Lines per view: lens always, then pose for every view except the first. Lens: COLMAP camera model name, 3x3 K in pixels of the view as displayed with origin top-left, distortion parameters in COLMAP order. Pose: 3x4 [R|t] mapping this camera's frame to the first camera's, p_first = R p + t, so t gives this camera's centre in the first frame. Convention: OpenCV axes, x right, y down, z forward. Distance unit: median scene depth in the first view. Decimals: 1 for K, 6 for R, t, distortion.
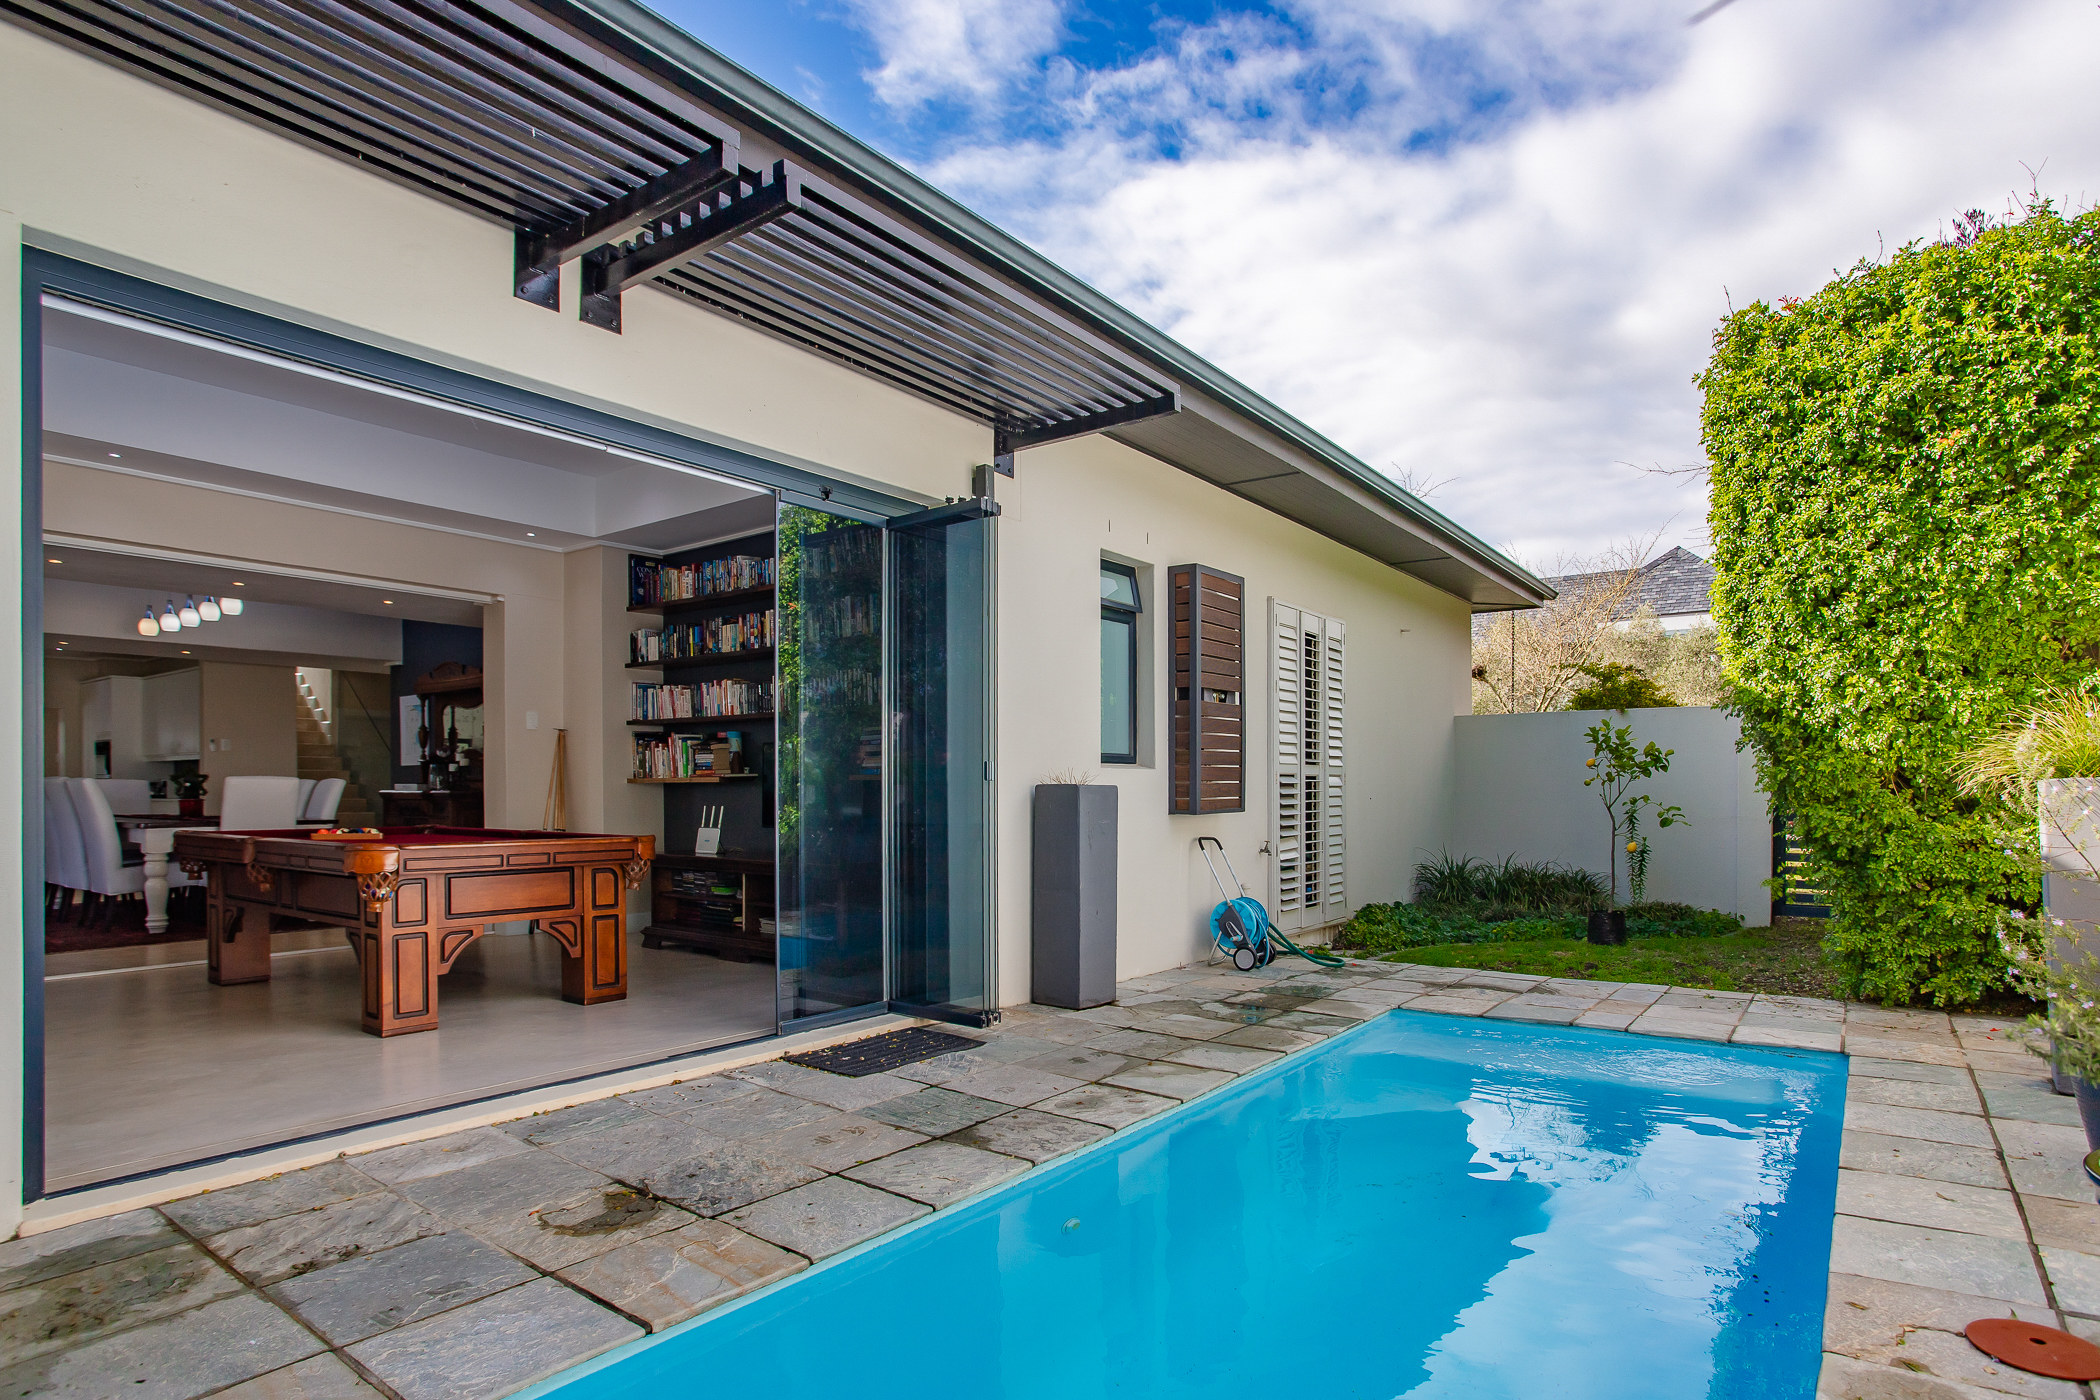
lens RADIAL K [[1110.0, 0, 1021.0], [0, 1110.0, 756.6], [0, 0, 1]] dist [-0.056851, 0.031253]
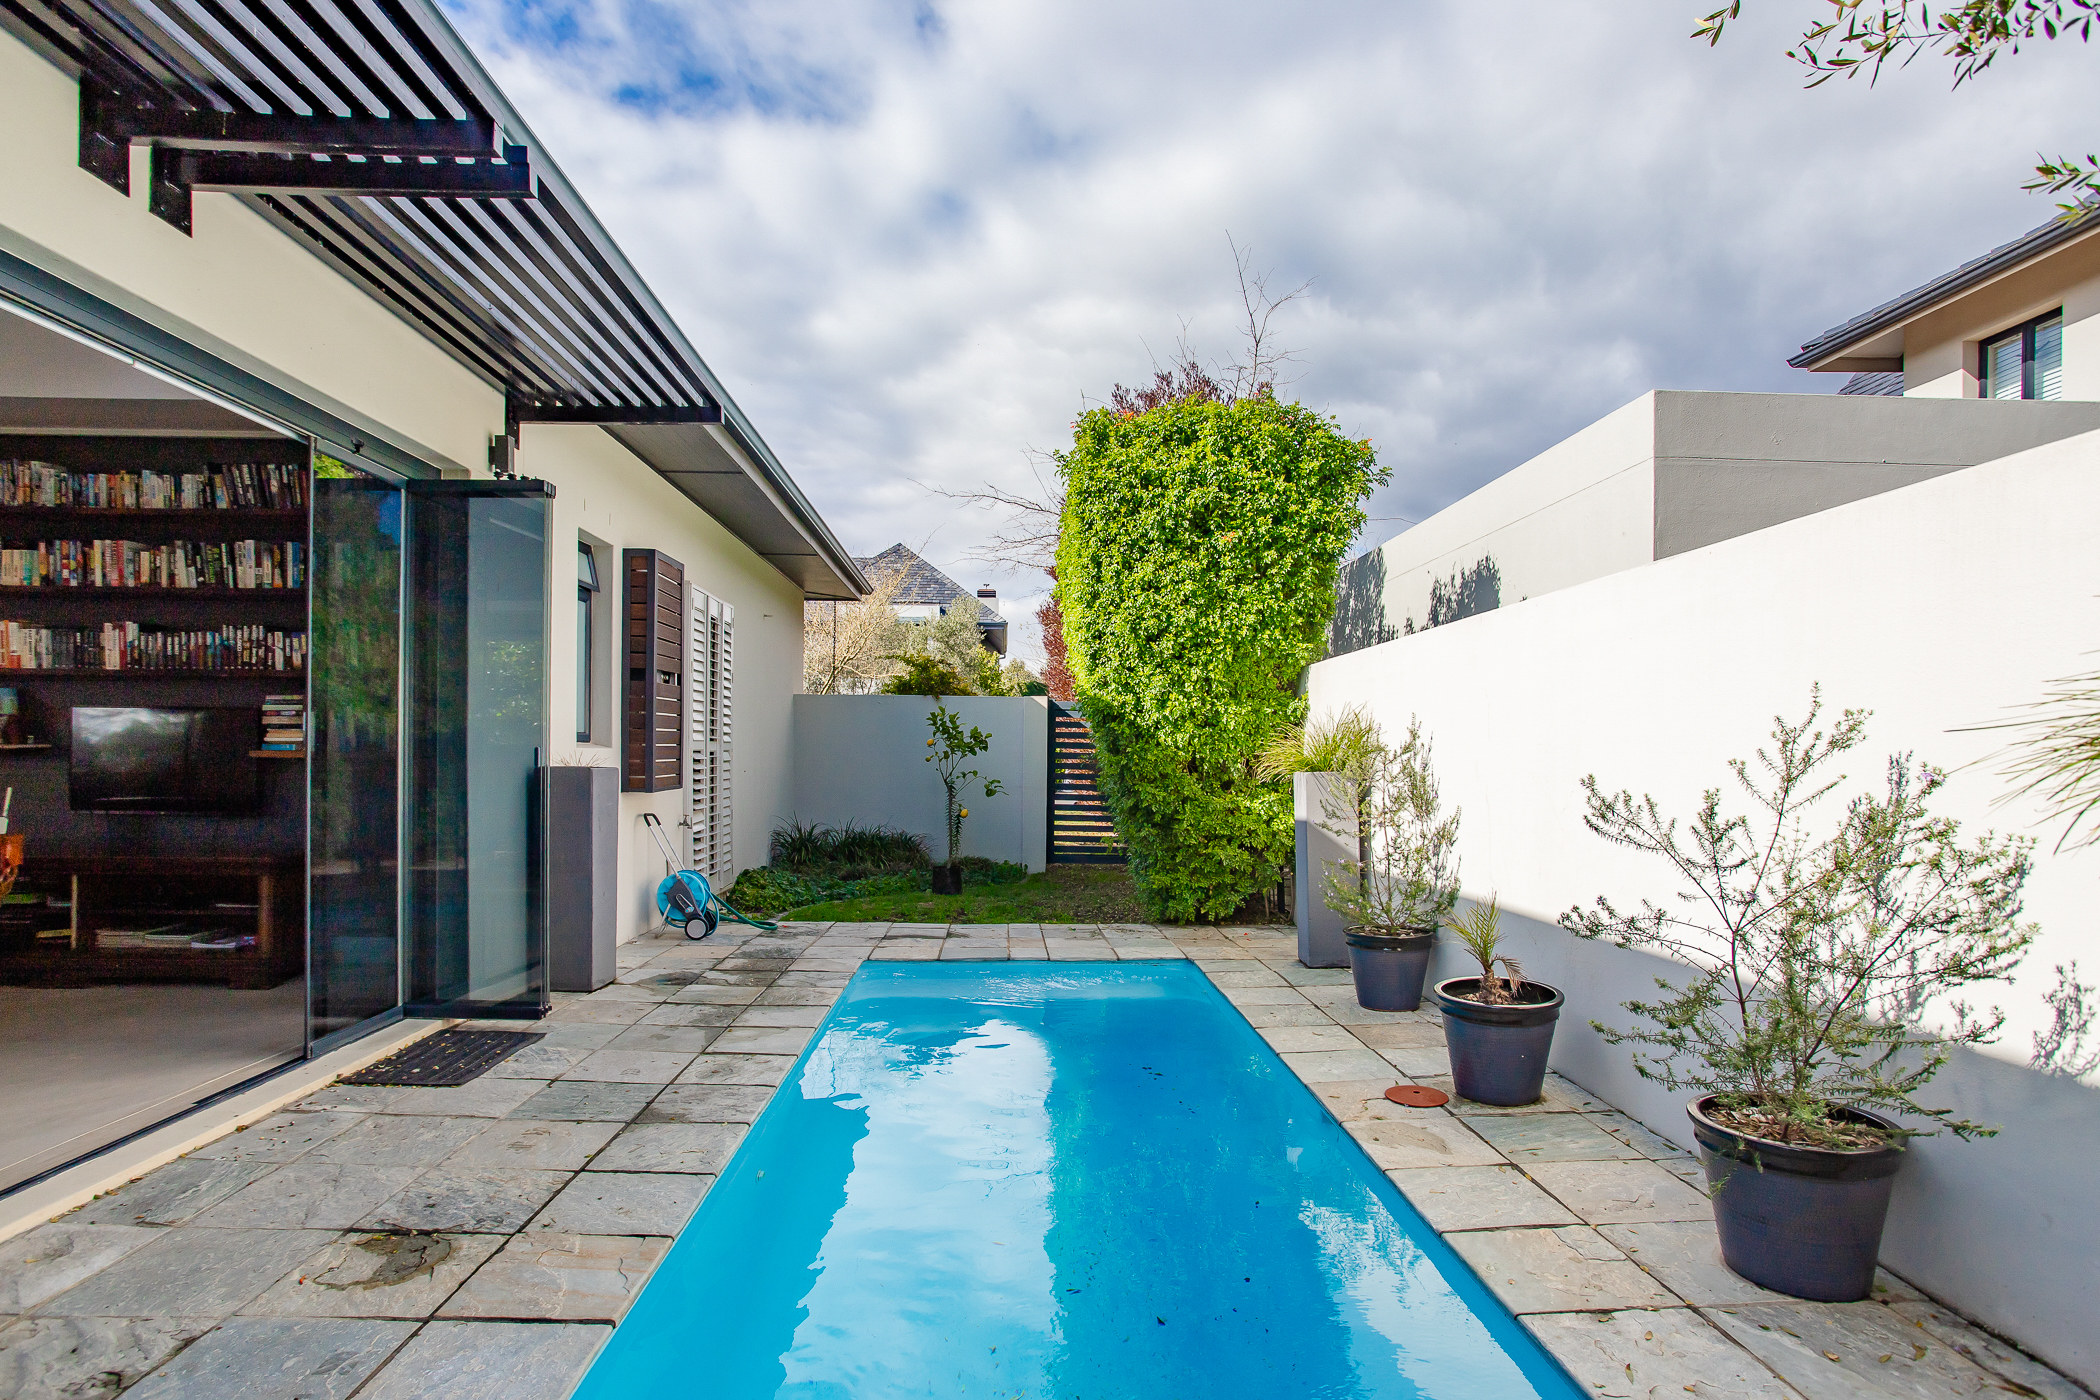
lens RADIAL K [[1119.0, 0, 983.8], [0, 1119.0, 706.9], [0, 0, 1]] dist [-0.037020, 0.034756]
pose [[0.802302, 0.031565, 0.596083, -0.298704], [-0.026504, 0.999500, -0.017254, -0.024640], [-0.596330, -0.001955, 0.802737, -0.026958]]
